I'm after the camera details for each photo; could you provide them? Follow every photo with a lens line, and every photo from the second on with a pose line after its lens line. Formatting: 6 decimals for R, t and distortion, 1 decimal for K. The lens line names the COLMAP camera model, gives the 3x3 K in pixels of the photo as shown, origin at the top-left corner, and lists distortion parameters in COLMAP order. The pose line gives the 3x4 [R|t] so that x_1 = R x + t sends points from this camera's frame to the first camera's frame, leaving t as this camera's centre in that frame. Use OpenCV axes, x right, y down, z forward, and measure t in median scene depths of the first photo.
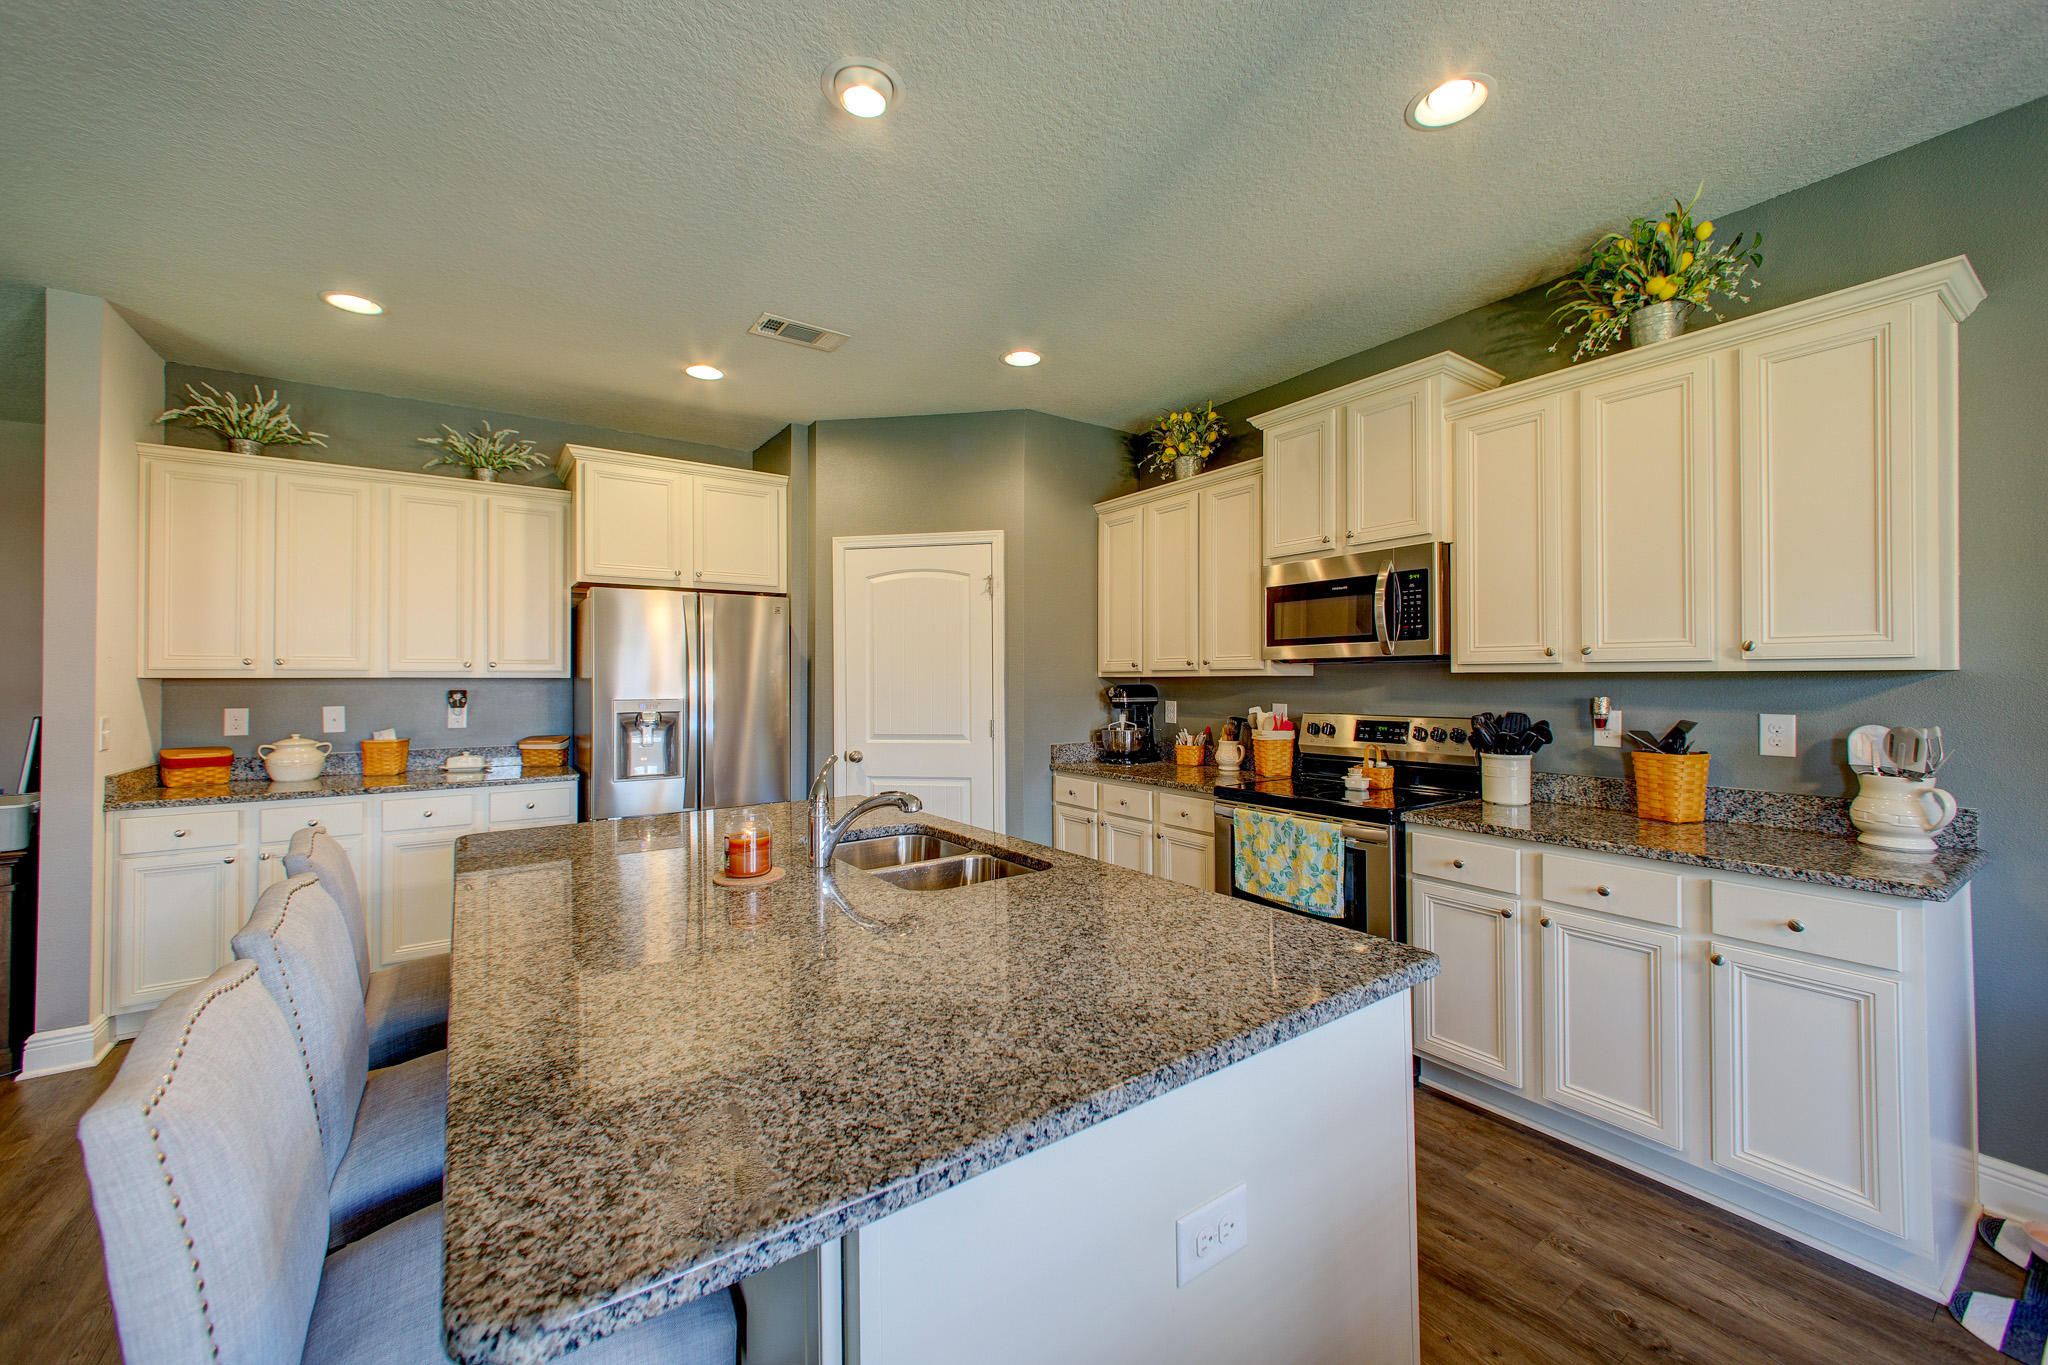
lens RADIAL K [[802.7, 0, 1022.9], [0, 802.7, 670.2], [0, 0, 1]] dist [-0.002765, -0.000974]
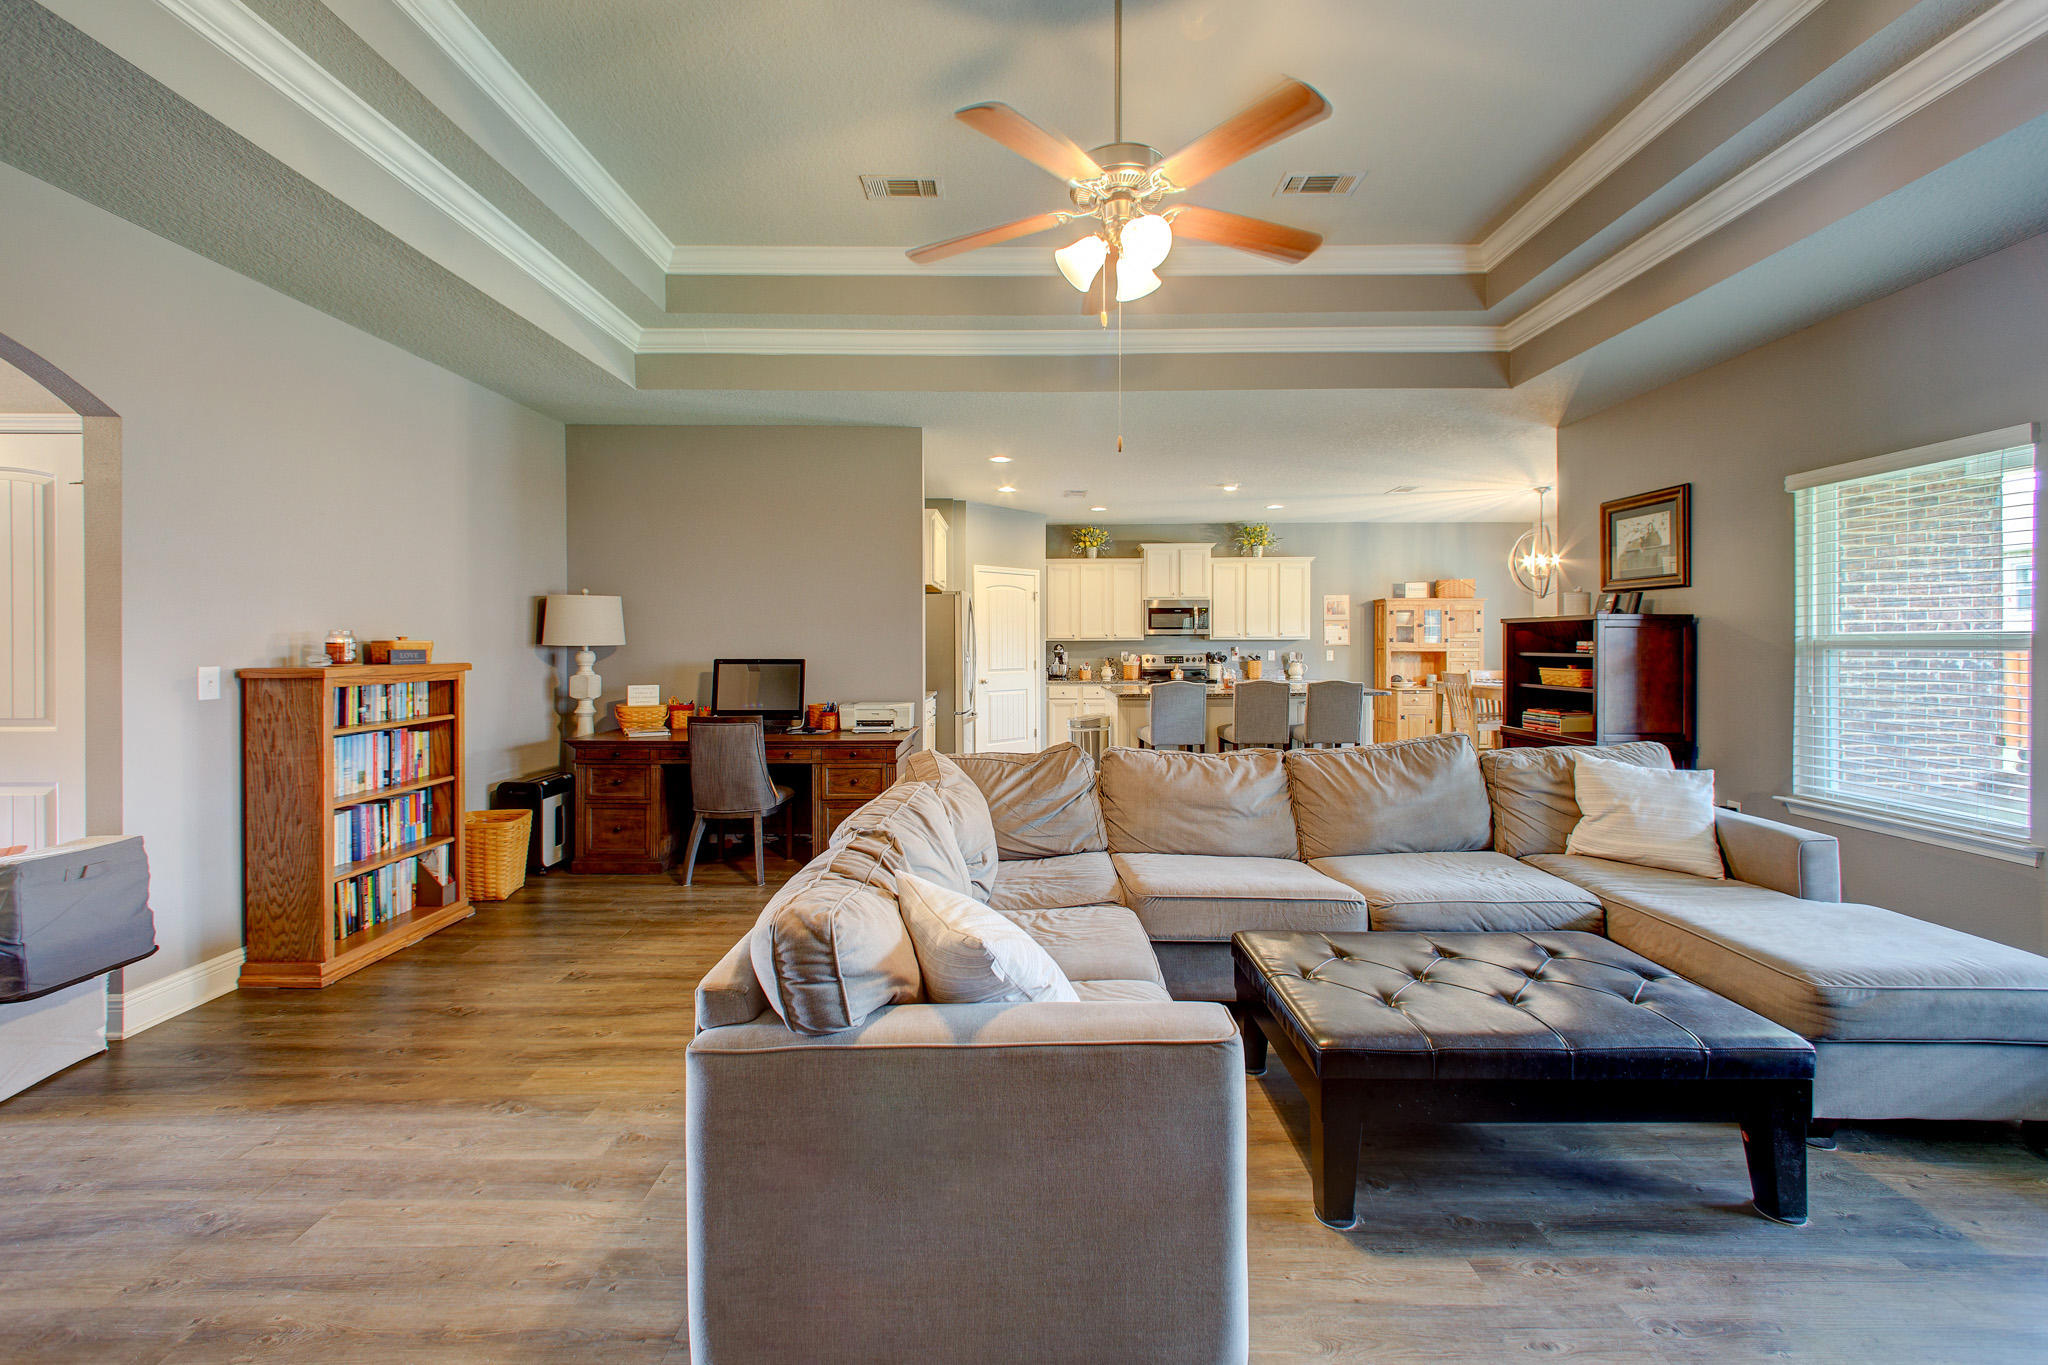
lens RADIAL K [[834.1, 0, 1036.9], [0, 834.1, 652.2], [0, 0, 1]] dist [-0.001107, -0.000573]
pose [[0.562765, -0.001969, 0.826615, -2.224741], [-0.008025, 0.999937, 0.007845, 0.027980], [-0.826578, -0.011049, 0.562713, -0.277426]]
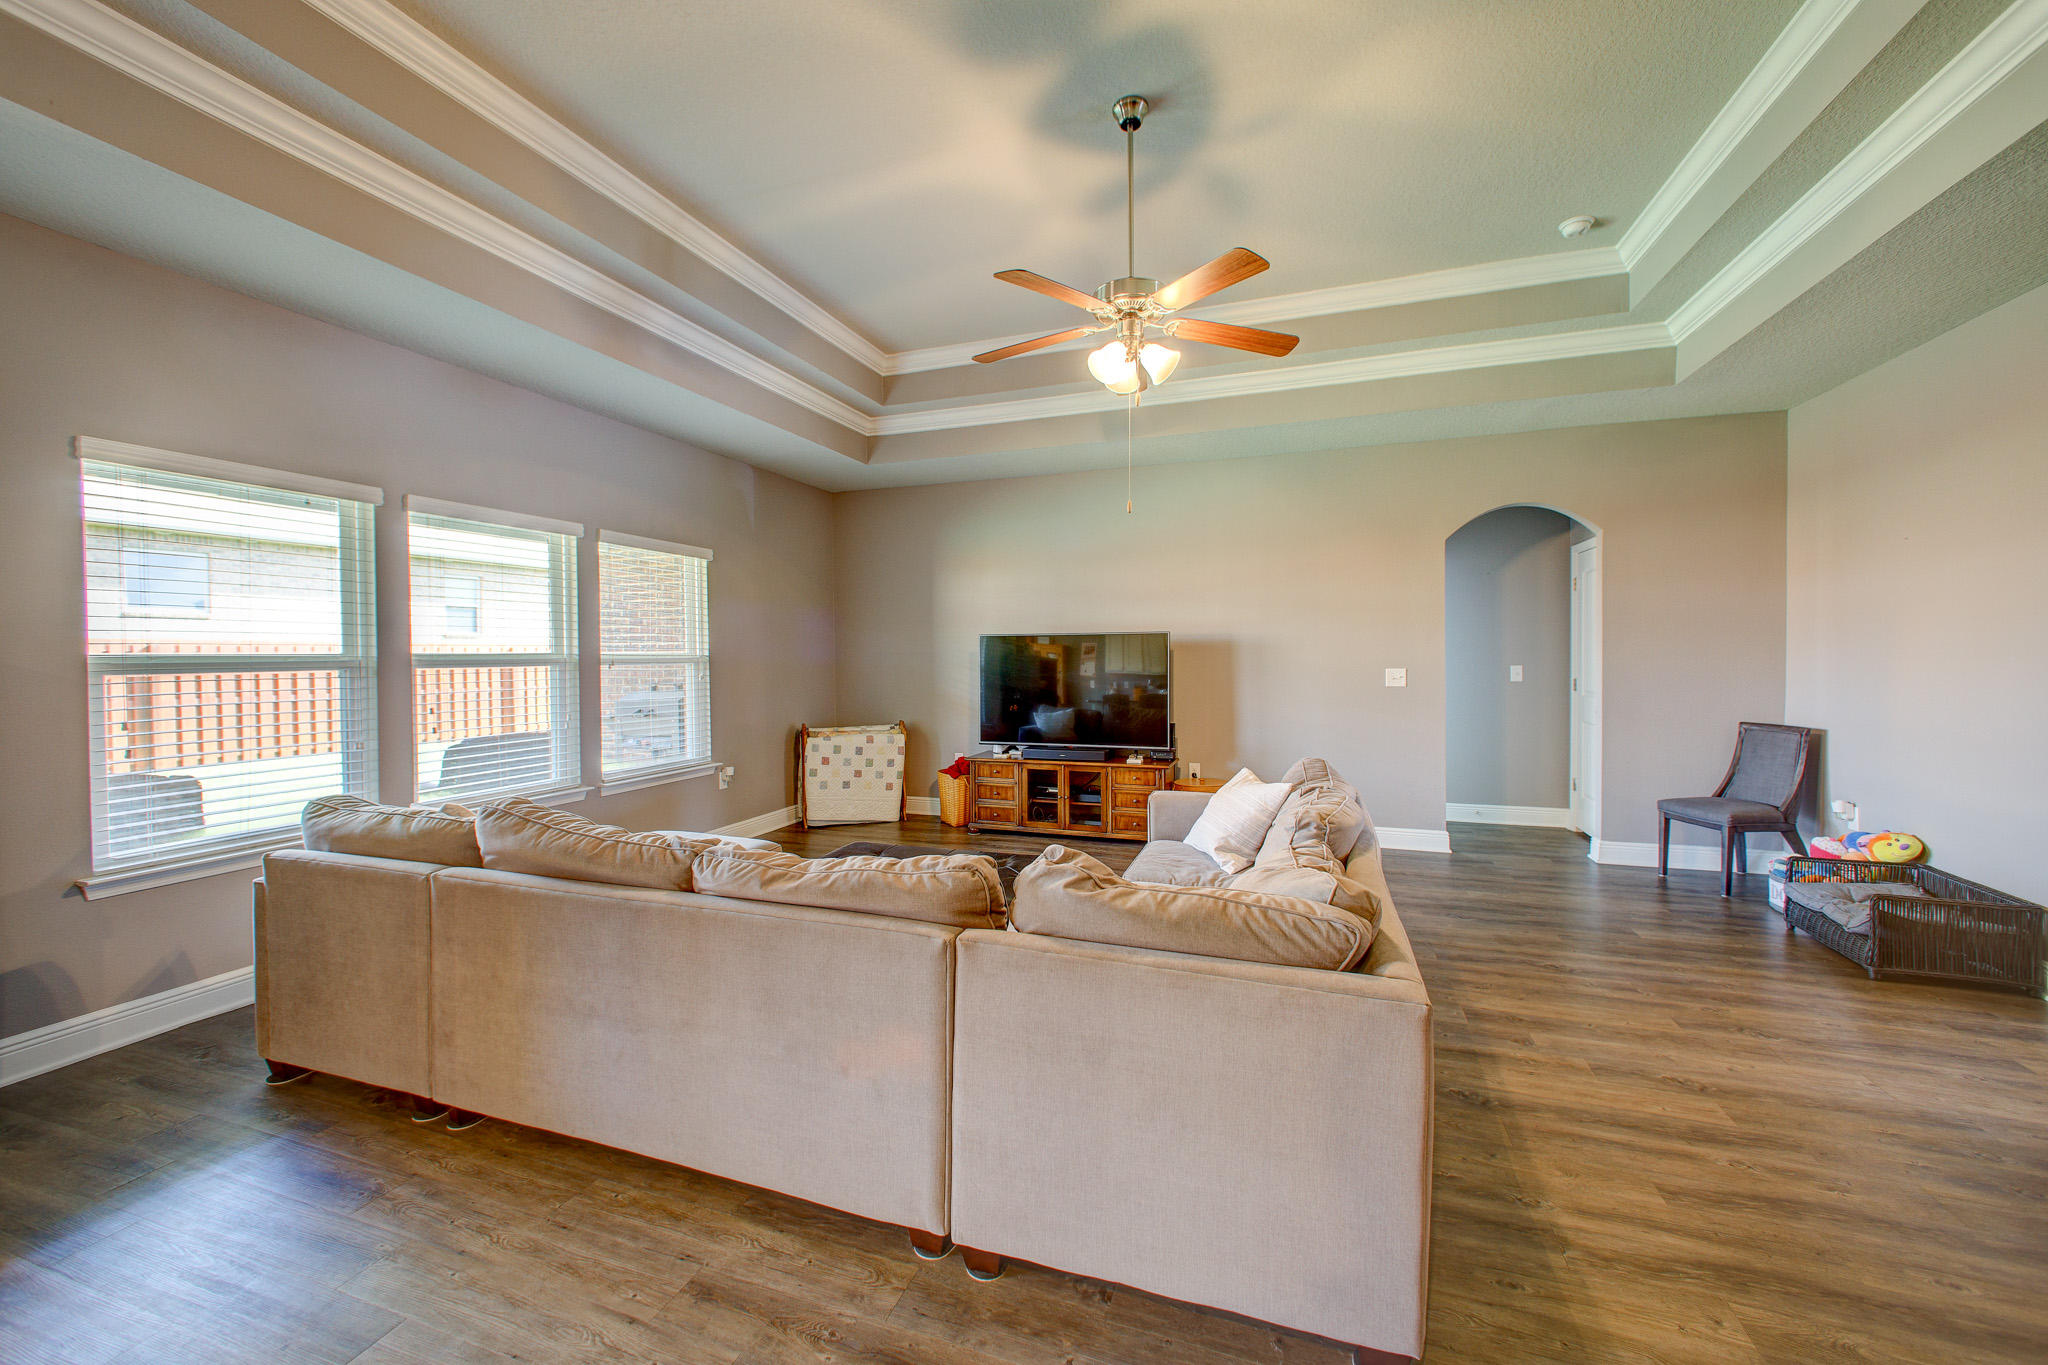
lens RADIAL K [[798.0, 0, 1024.5], [0, 798.0, 670.3], [0, 0, 1]] dist [0.001604, -0.000275]
pose [[-0.815181, 0.023644, -0.578724, -0.974180], [0.014167, 0.999681, 0.020887, 0.013931], [0.579033, 0.008828, -0.815256, 0.730490]]
